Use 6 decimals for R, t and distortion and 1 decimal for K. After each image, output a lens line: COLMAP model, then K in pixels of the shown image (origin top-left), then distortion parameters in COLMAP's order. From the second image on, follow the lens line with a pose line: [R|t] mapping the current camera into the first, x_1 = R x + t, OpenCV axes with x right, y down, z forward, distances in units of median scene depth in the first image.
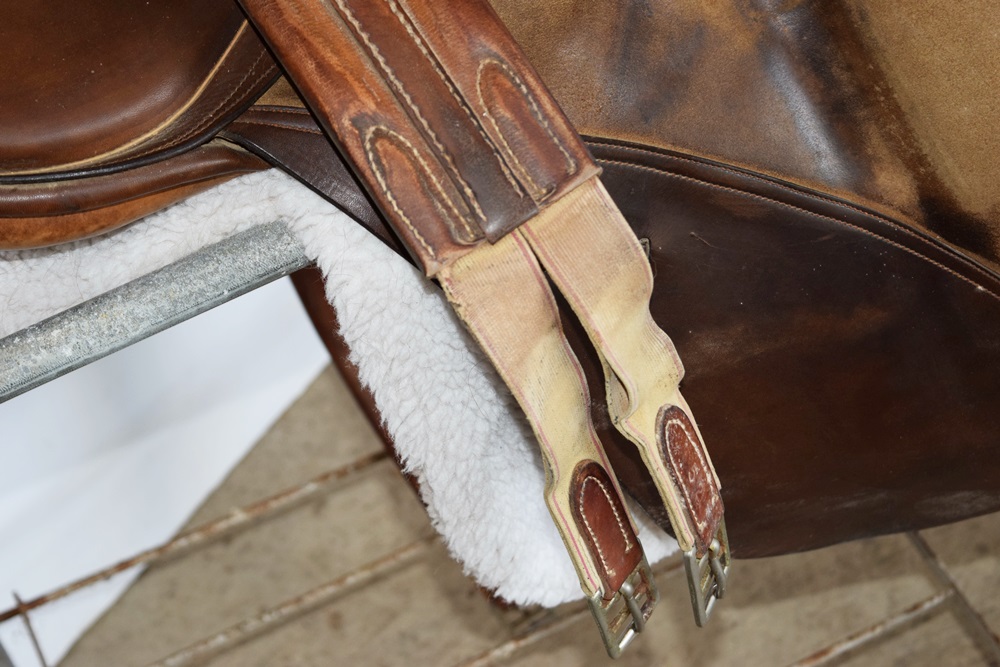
lens RADIAL K [[2141.9, 0, 499.1], [0, 2141.9, 337.5], [0, 0, 1]] dist [0.094846, 0.000000]
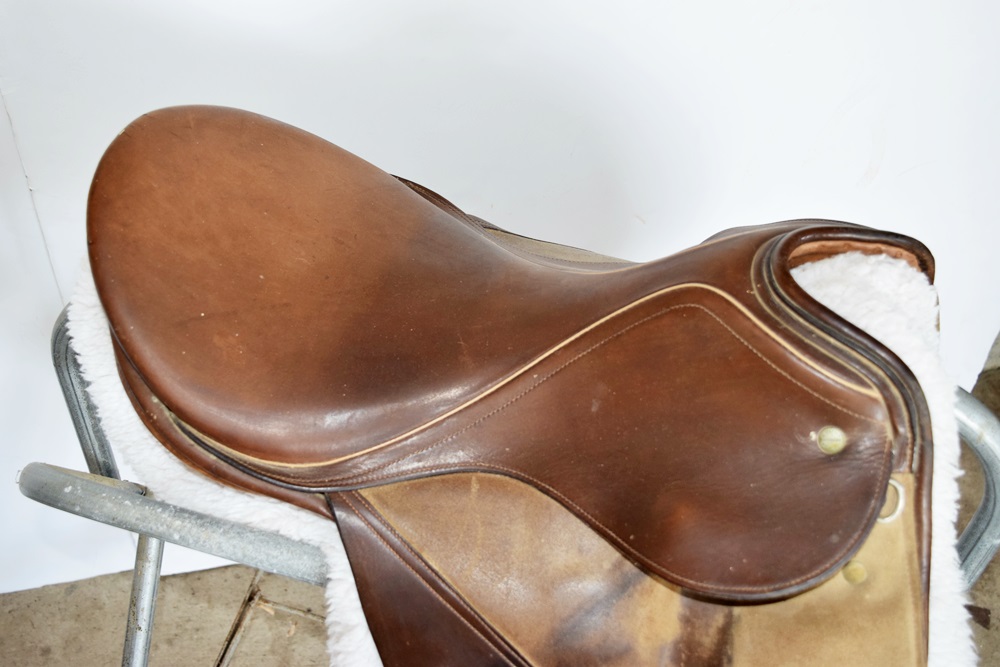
lens RADIAL K [[1148.7, 0, 495.3], [0, 1148.7, 330.7], [0, 0, 1]] dist [-0.040589, 0.000000]
pose [[0.749143, 0.607379, -0.264341, 0.102897], [-0.605194, 0.789817, 0.099648, -0.335479], [0.269305, 0.085327, 0.959268, 0.248328]]
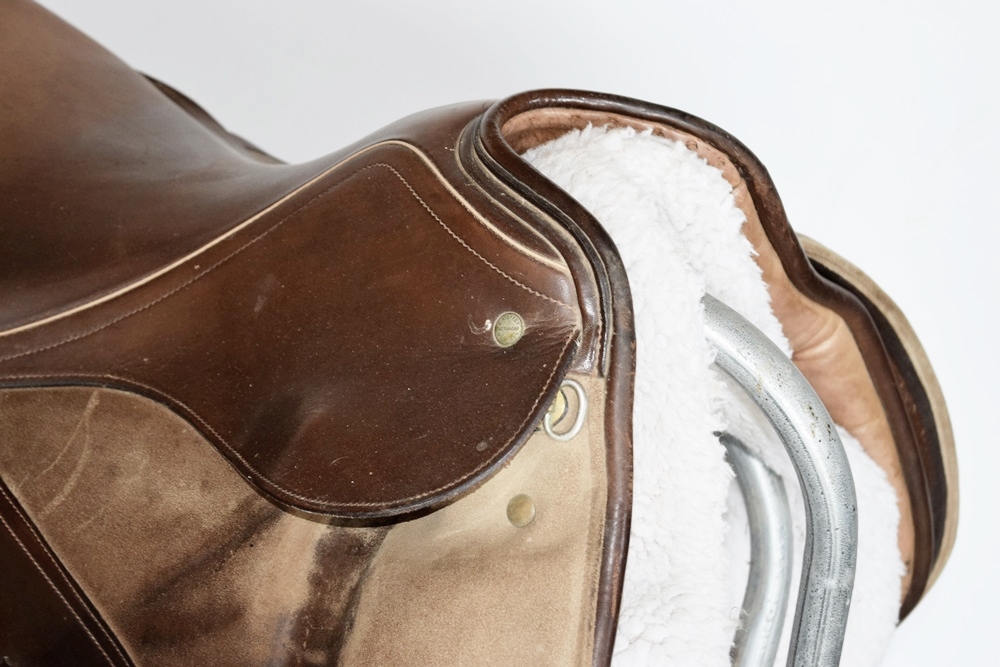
lens RADIAL K [[2319.7, 0, 497.2], [0, 2319.7, 335.7], [0, 0, 1]] dist [0.087427, 0.000000]
pose [[0.623999, 0.602830, -0.497214, 0.652195], [-0.682680, 0.730161, 0.028502, -0.362654], [0.380228, 0.321653, 0.867160, 0.049933]]
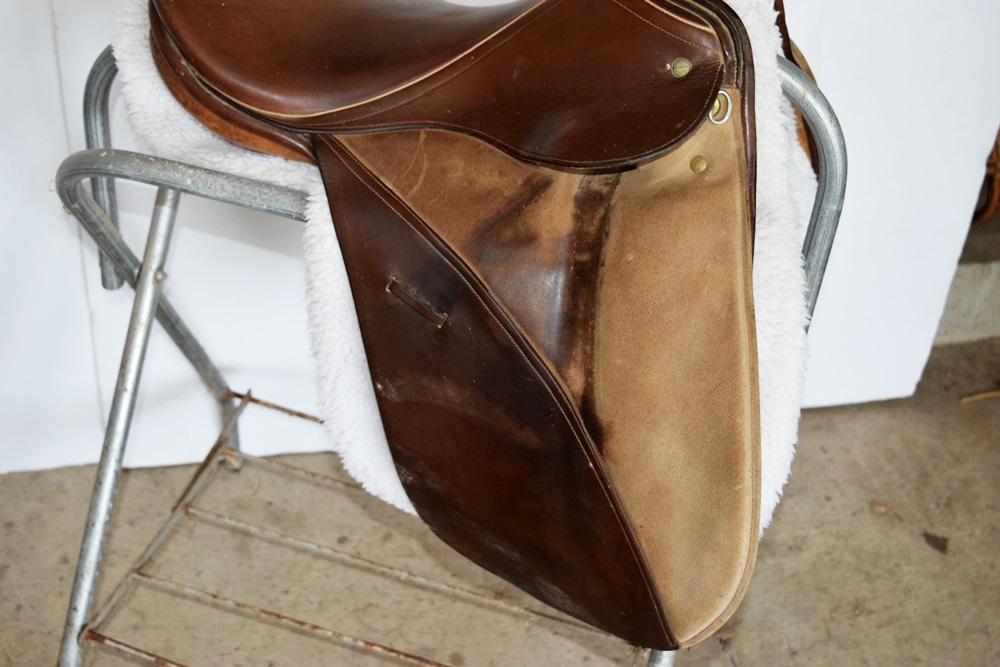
lens RADIAL K [[1408.3, 0, 491.6], [0, 1408.3, 337.7], [0, 0, 1]] dist [0.001188, 0.000000]
pose [[0.729404, 0.581424, -0.360439, 0.563114], [-0.630173, 0.776104, -0.023320, -0.027891], [0.266179, 0.244148, 0.932491, -0.115946]]
